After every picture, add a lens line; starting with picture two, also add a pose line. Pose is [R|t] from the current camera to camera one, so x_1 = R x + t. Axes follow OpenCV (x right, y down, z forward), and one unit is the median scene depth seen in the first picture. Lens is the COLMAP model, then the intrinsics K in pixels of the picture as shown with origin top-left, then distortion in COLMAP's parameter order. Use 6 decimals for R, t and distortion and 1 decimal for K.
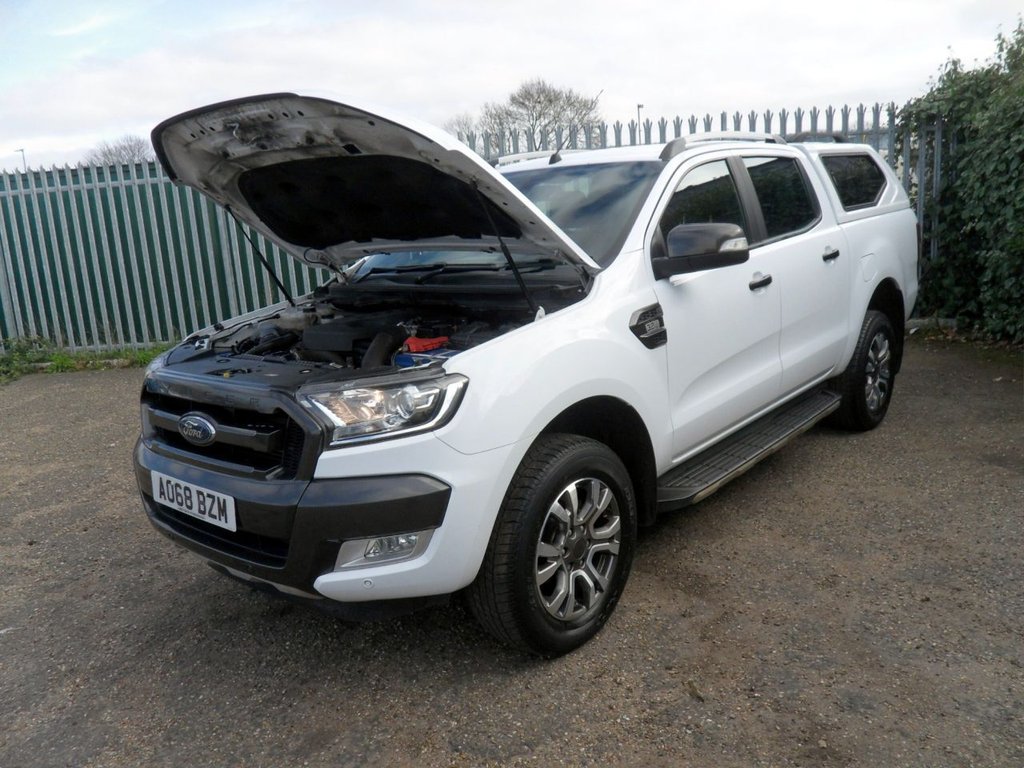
lens RADIAL K [[862.7, 0, 512.0], [0, 862.7, 384.0], [0, 0, 1]] dist [-0.007406, -0.055364]
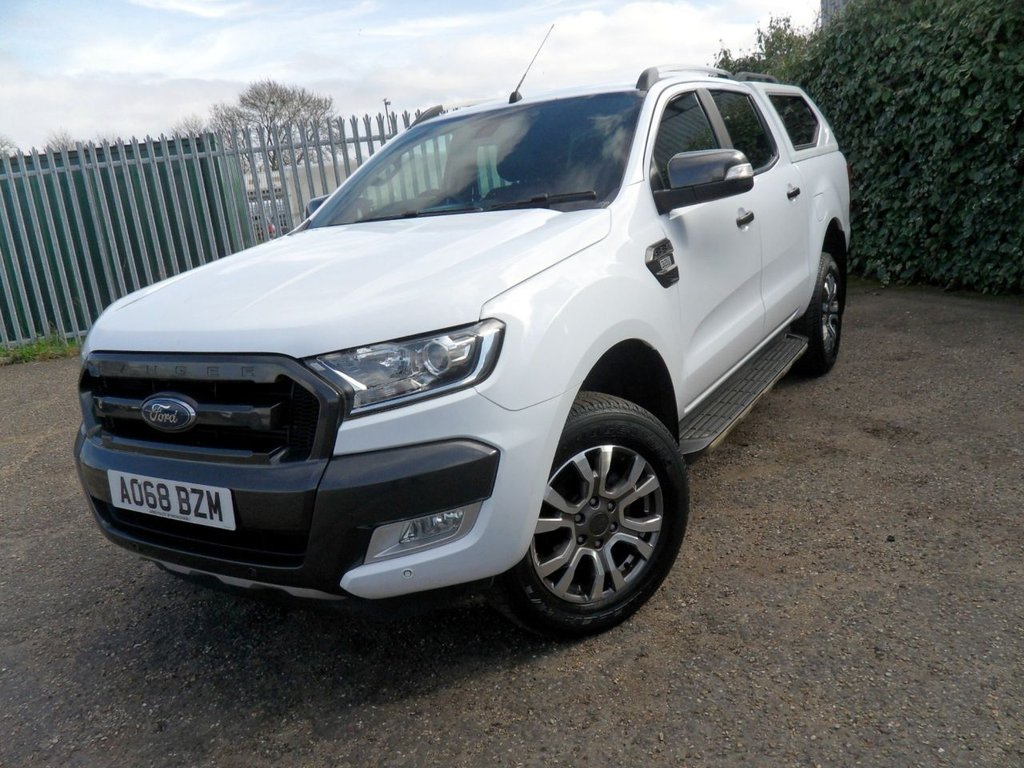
lens RADIAL K [[843.5, 0, 504.8], [0, 843.5, 389.1], [0, 0, 1]] dist [0.005697, -0.051962]
pose [[0.987991, -0.080734, 0.131744, -0.142435], [0.078108, 0.996632, 0.024988, 0.032357], [-0.133318, -0.014397, 0.990969, 0.146770]]
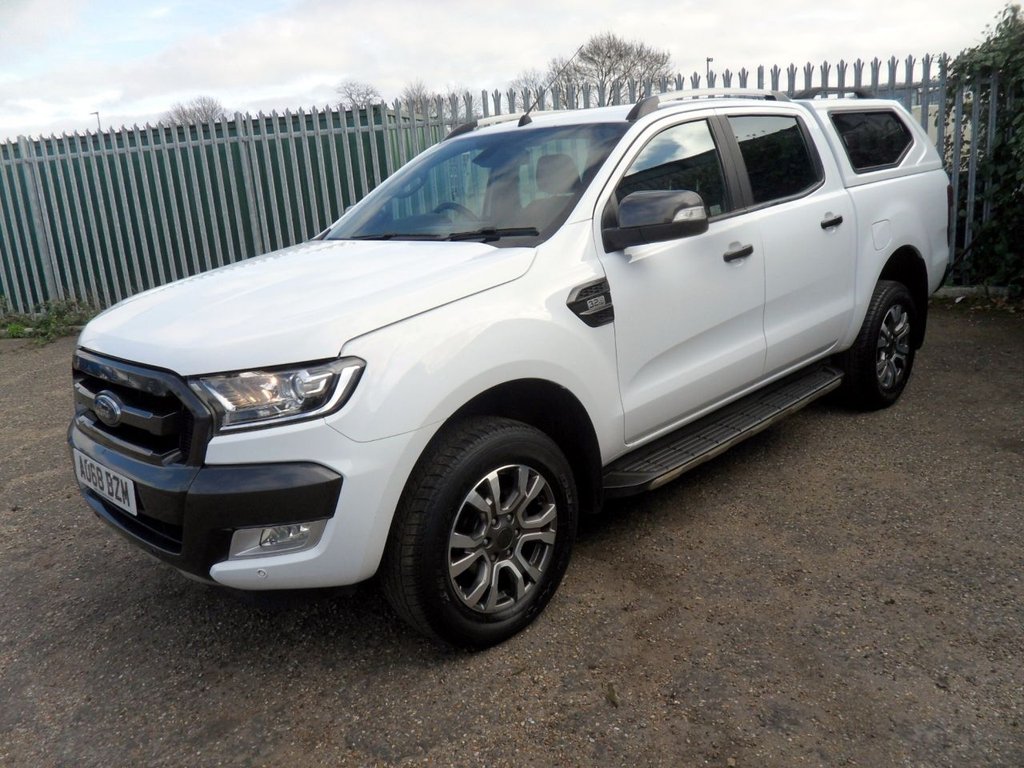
lens RADIAL K [[858.2, 0, 511.3], [0, 858.2, 395.9], [0, 0, 1]] dist [-0.000796, -0.059737]
pose [[0.996788, 0.014738, -0.078712, 0.156493], [-0.010035, 0.998159, 0.059814, -0.022881], [0.079449, -0.058832, 0.995101, 0.068543]]
